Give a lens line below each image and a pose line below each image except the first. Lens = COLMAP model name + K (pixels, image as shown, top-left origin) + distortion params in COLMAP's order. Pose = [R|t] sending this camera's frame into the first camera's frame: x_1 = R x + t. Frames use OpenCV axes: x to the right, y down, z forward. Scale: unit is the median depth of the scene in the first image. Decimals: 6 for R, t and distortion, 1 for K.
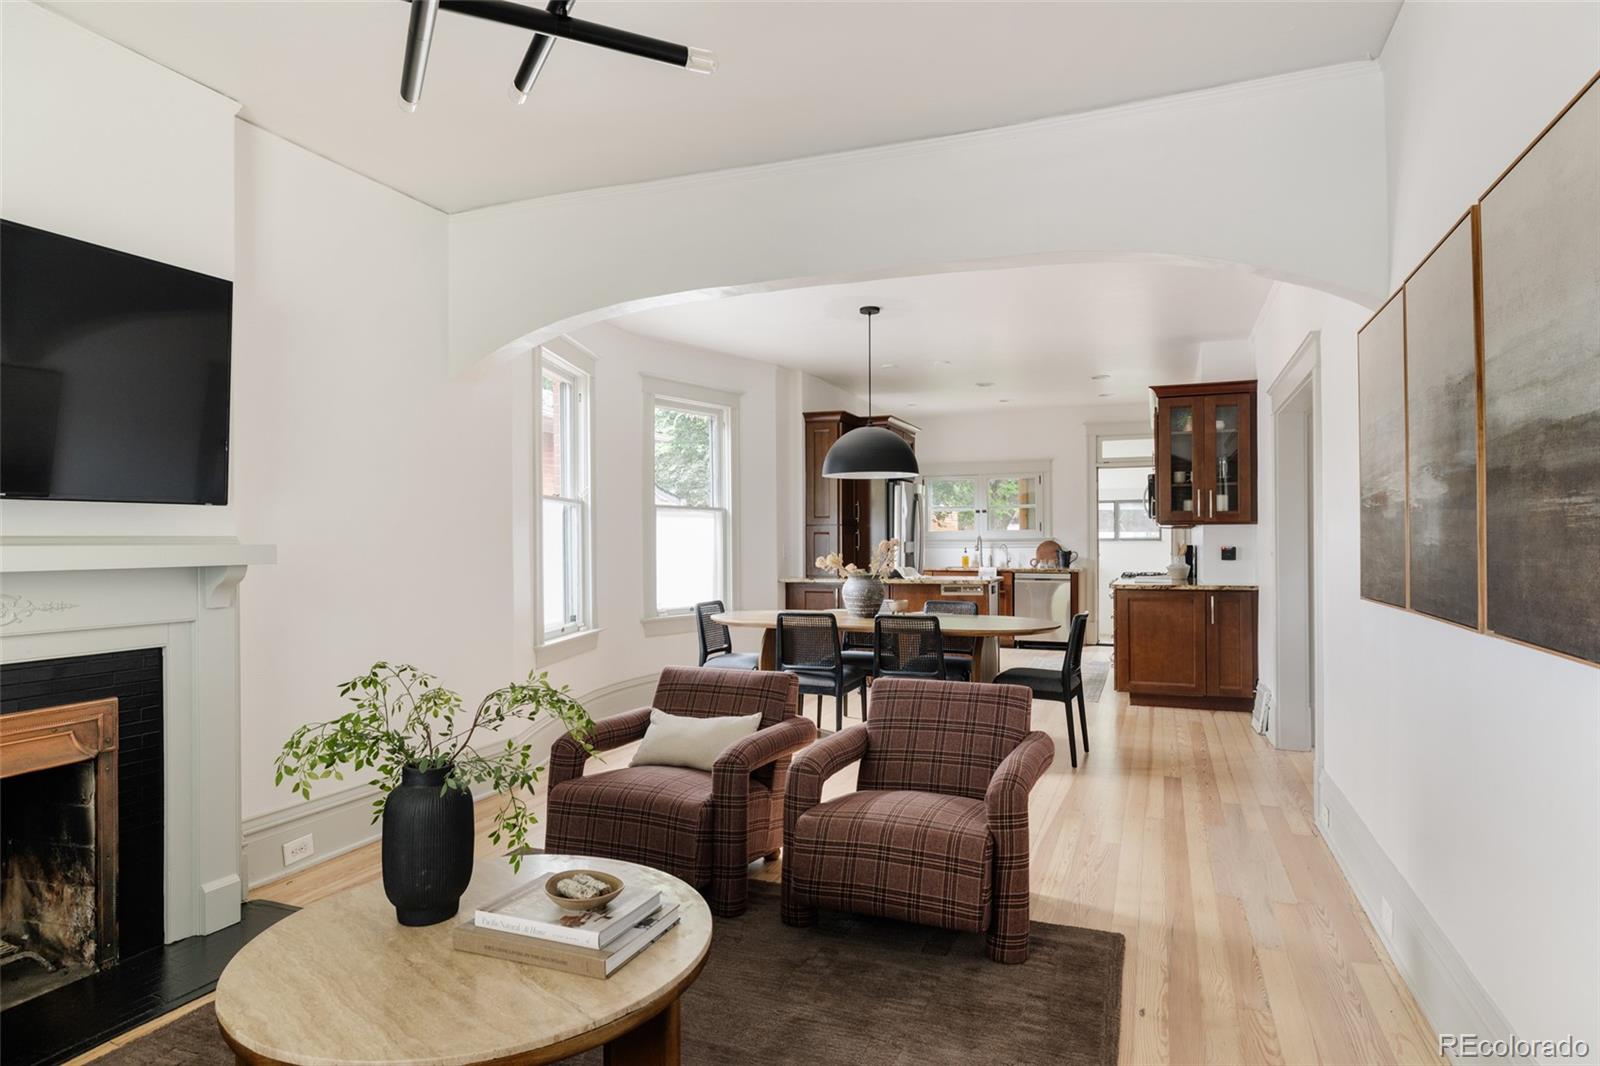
lens RADIAL K [[910.7, 0, 808.7], [0, 910.7, 539.9], [0, 0, 1]] dist [0.019409, 0.000246]
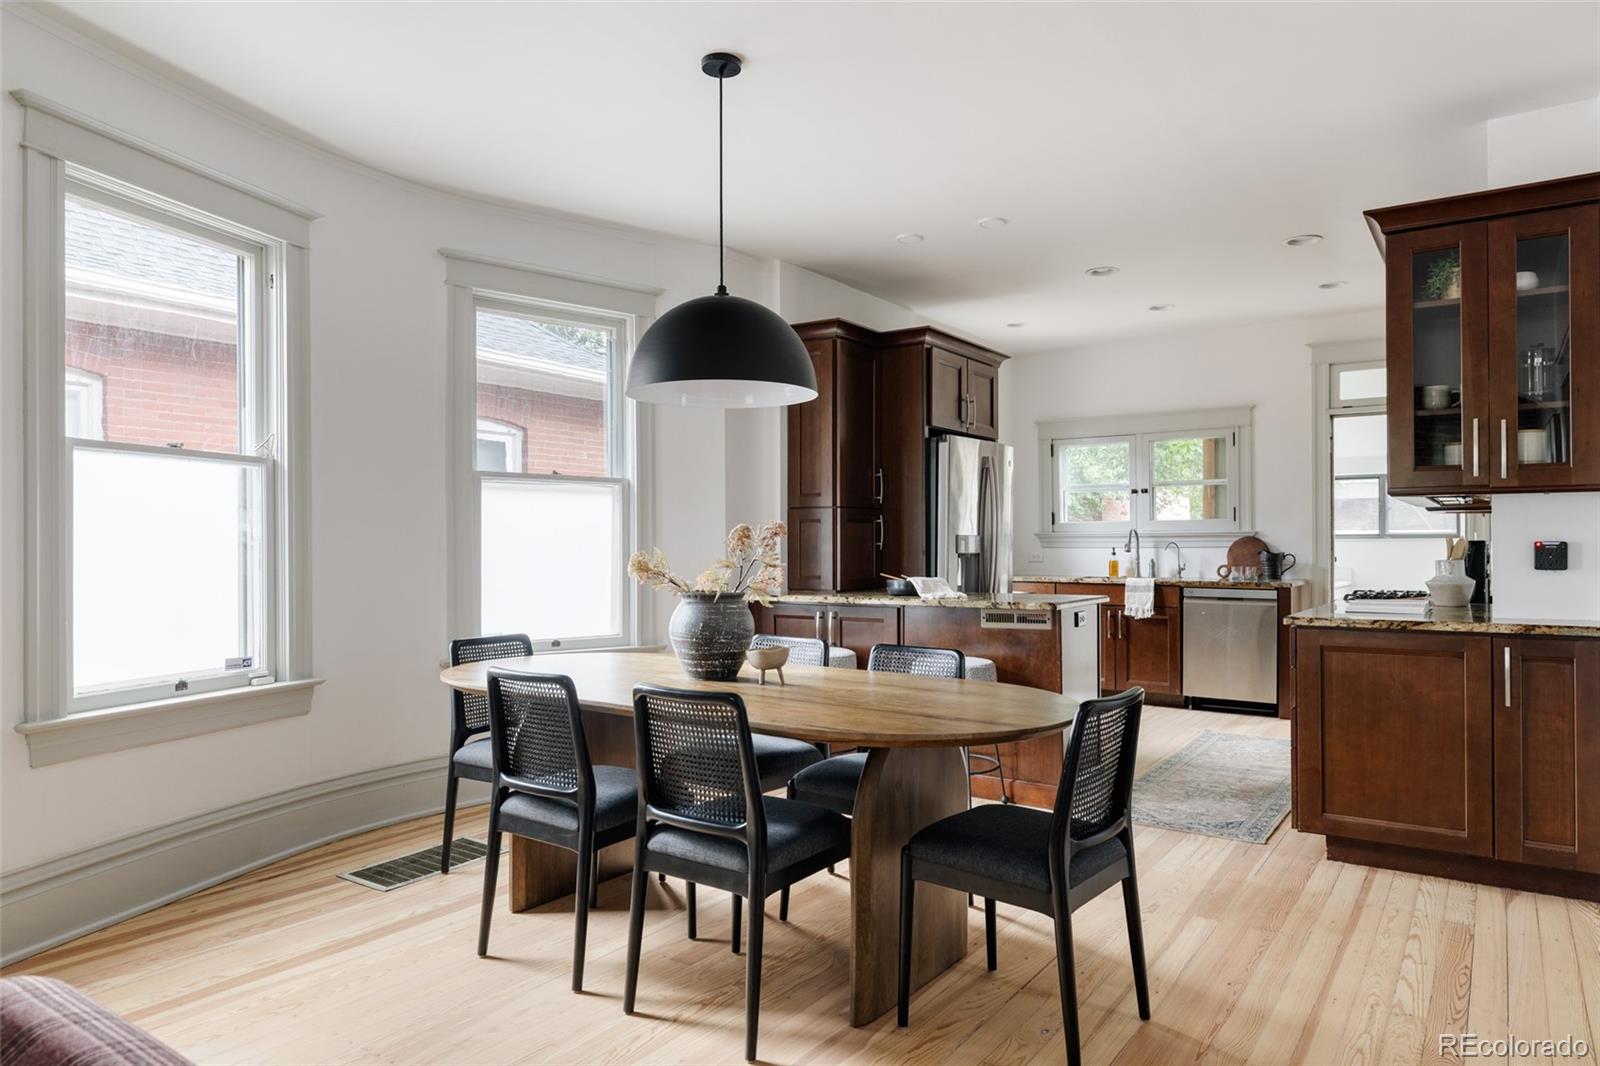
lens RADIAL K [[1020.3, 0, 810.3], [0, 1020.3, 541.0], [0, 0, 1]] dist [0.001024, 0.000623]
pose [[0.973393, 0.001356, -0.229137, 0.160372], [-0.001732, 0.999997, -0.001442, 0.006708], [0.229135, 0.001800, 0.973393, 0.307540]]
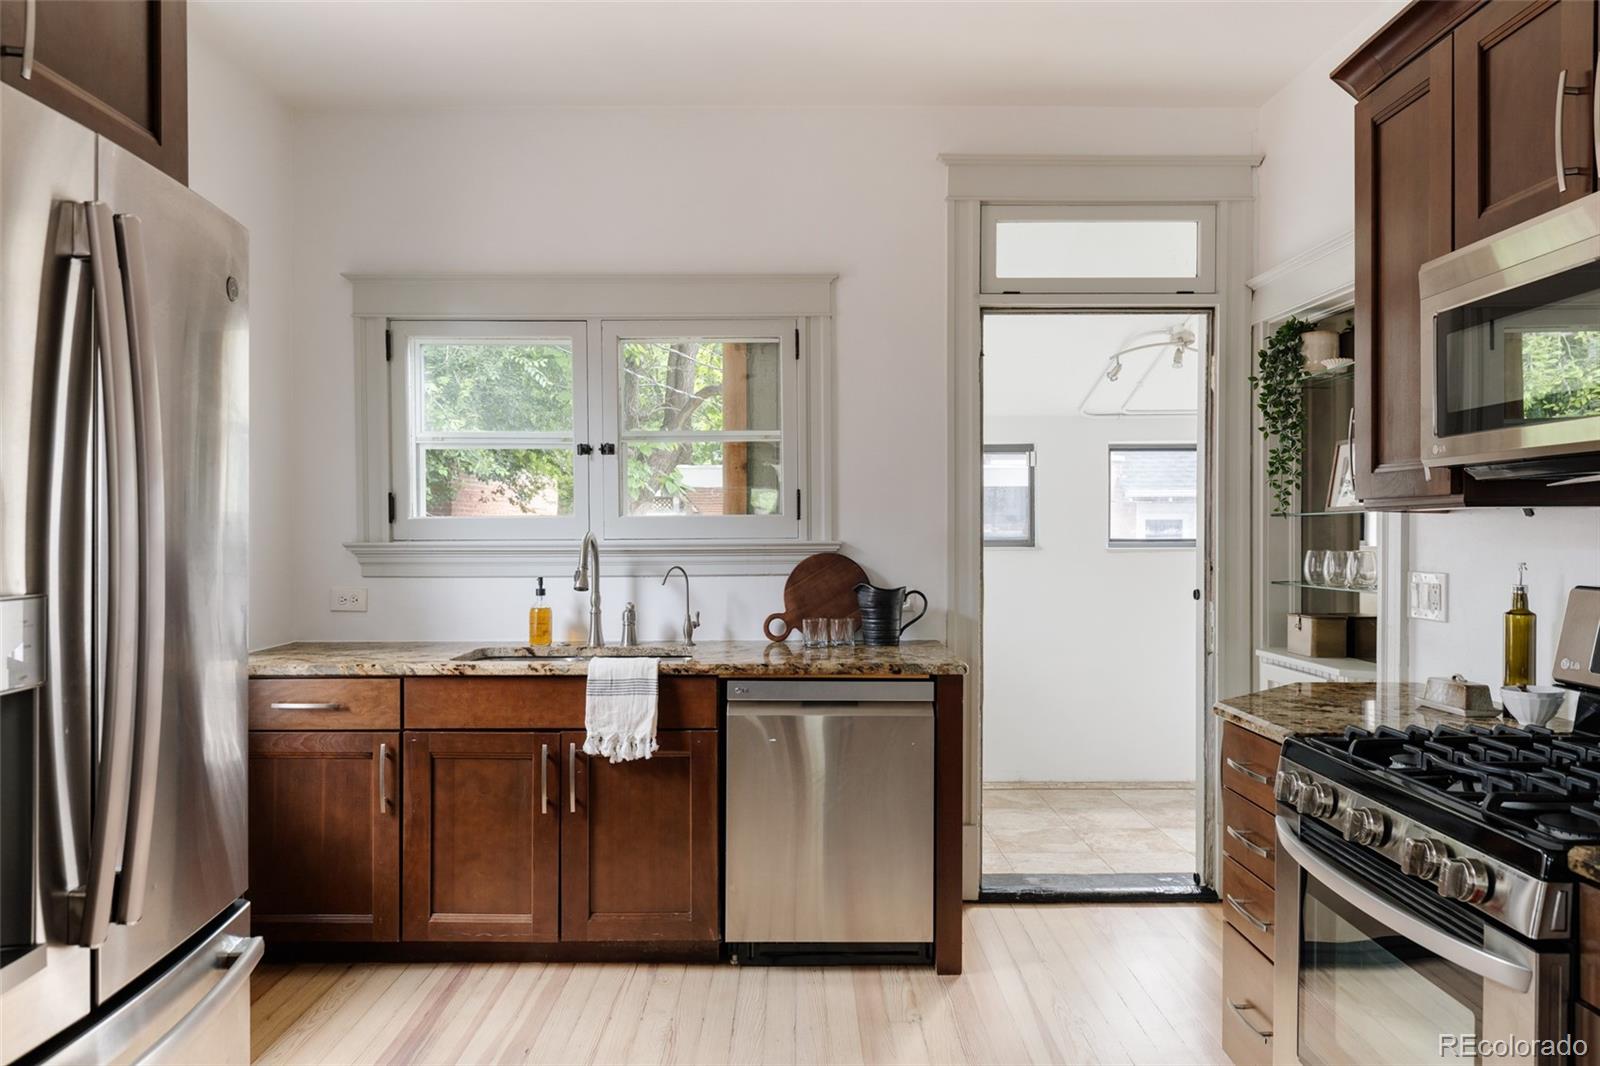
lens RADIAL K [[1087.3, 0, 800.9], [0, 1087.3, 542.2], [0, 0, 1]] dist [0.022386, -0.012208]
pose [[0.929423, 0.000143, 0.369017, 0.153955], [-0.003335, 0.999962, 0.008013, -0.006359], [-0.369002, -0.008678, 0.929388, 0.824975]]
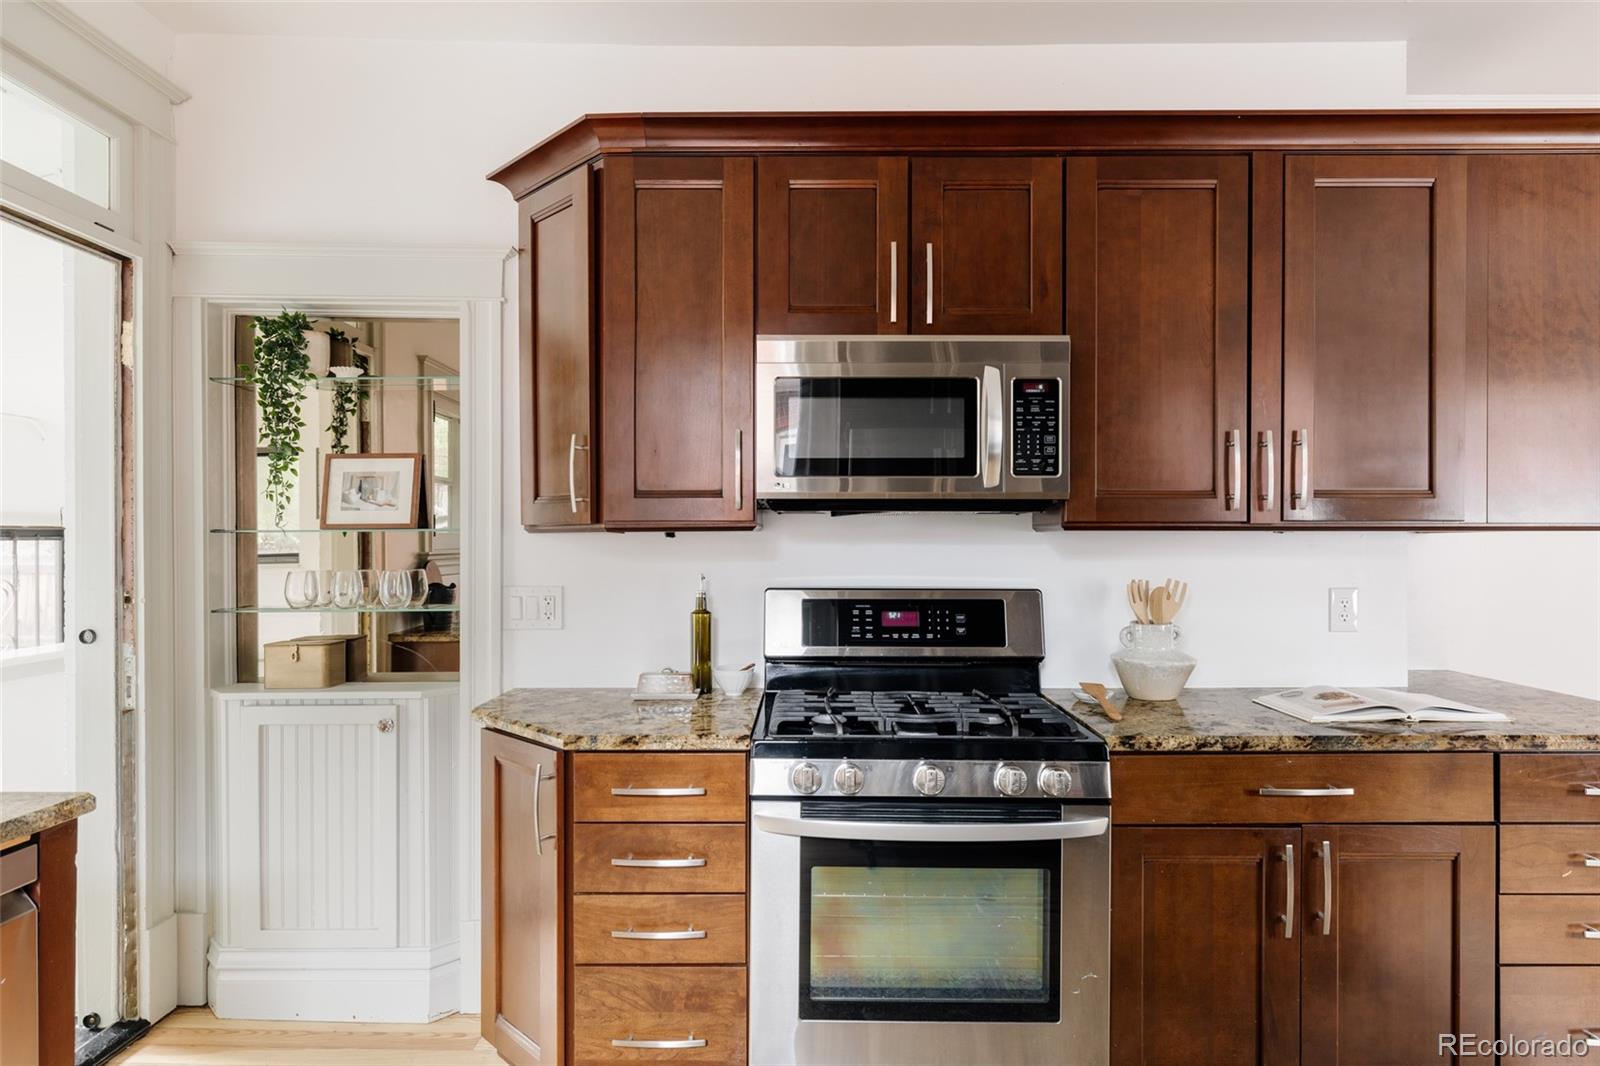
lens RADIAL K [[910.7, 0, 808.7], [0, 910.7, 545.9], [0, 0, 1]] dist [0.019409, 0.000246]
pose [[-0.359545, 0.003128, 0.933122, 0.131236], [0.003189, 0.999993, -0.002123, -0.007997], [-0.933122, 0.002213, -0.359553, 1.076242]]
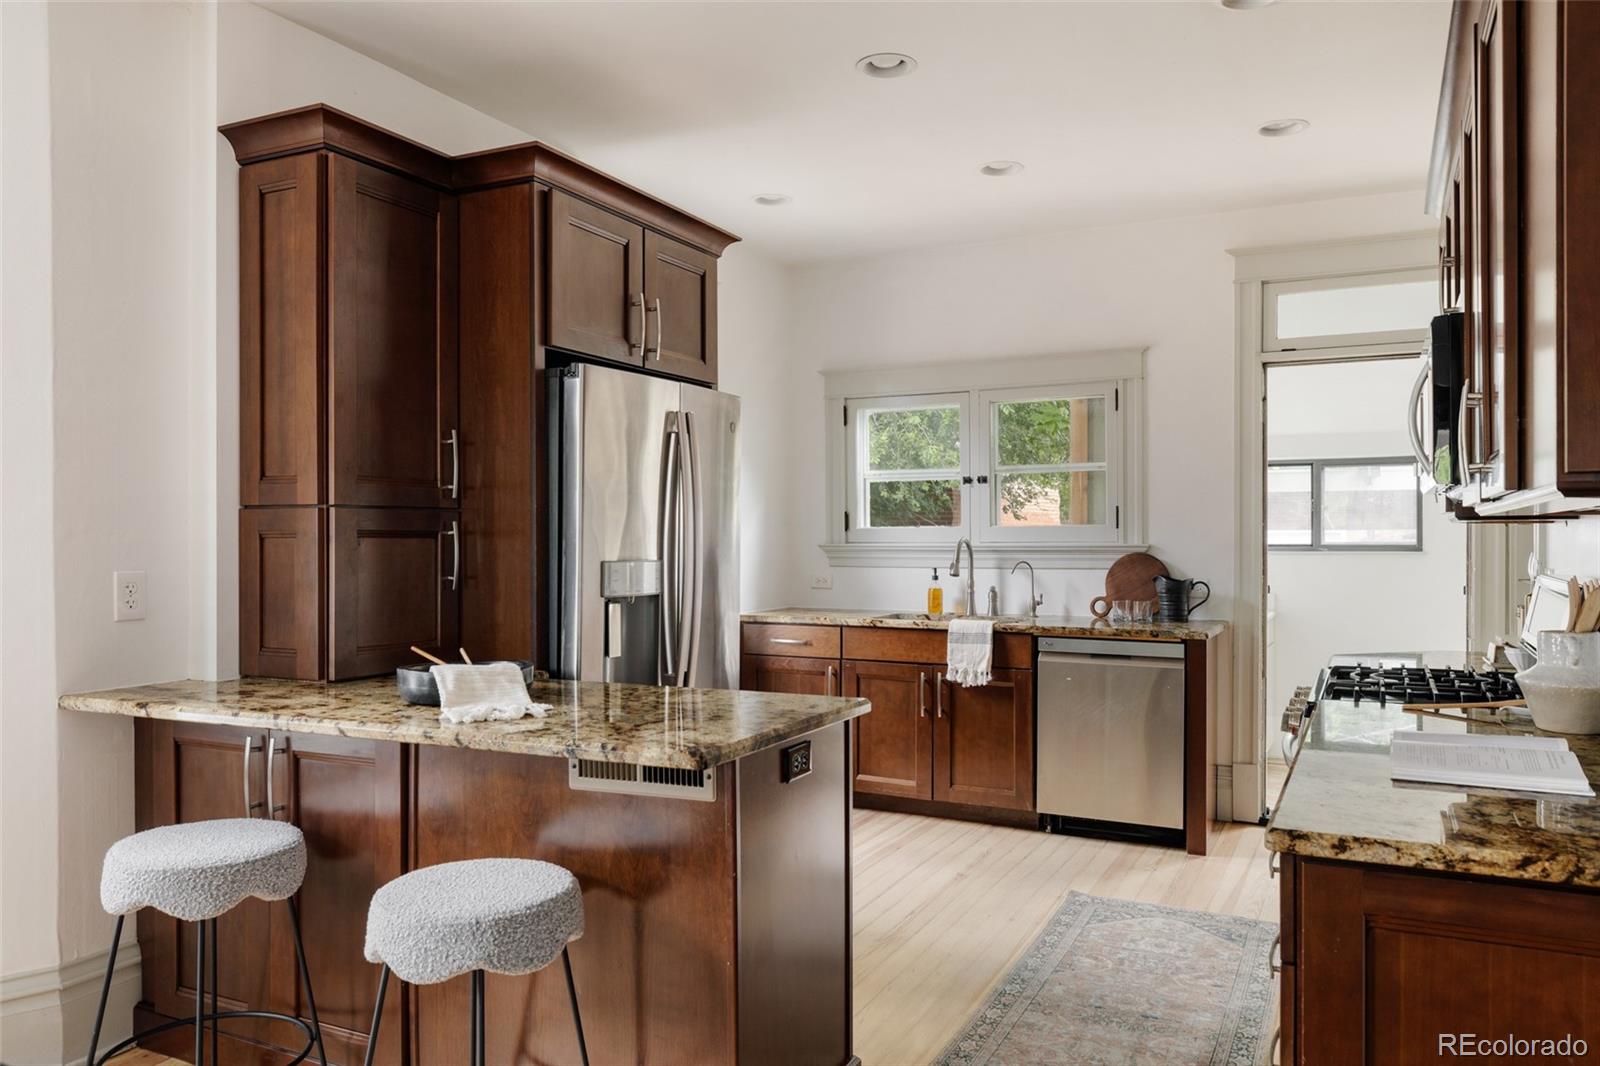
lens RADIAL K [[1141.5, 0, 808.2], [0, 1141.5, 539.3], [0, 0, 1]] dist [0.009423, -0.002359]
pose [[0.995489, 0.004716, -0.094755, 0.204135], [-0.004525, 0.999987, 0.002231, -0.006518], [0.094765, -0.001793, 0.995498, 0.598787]]
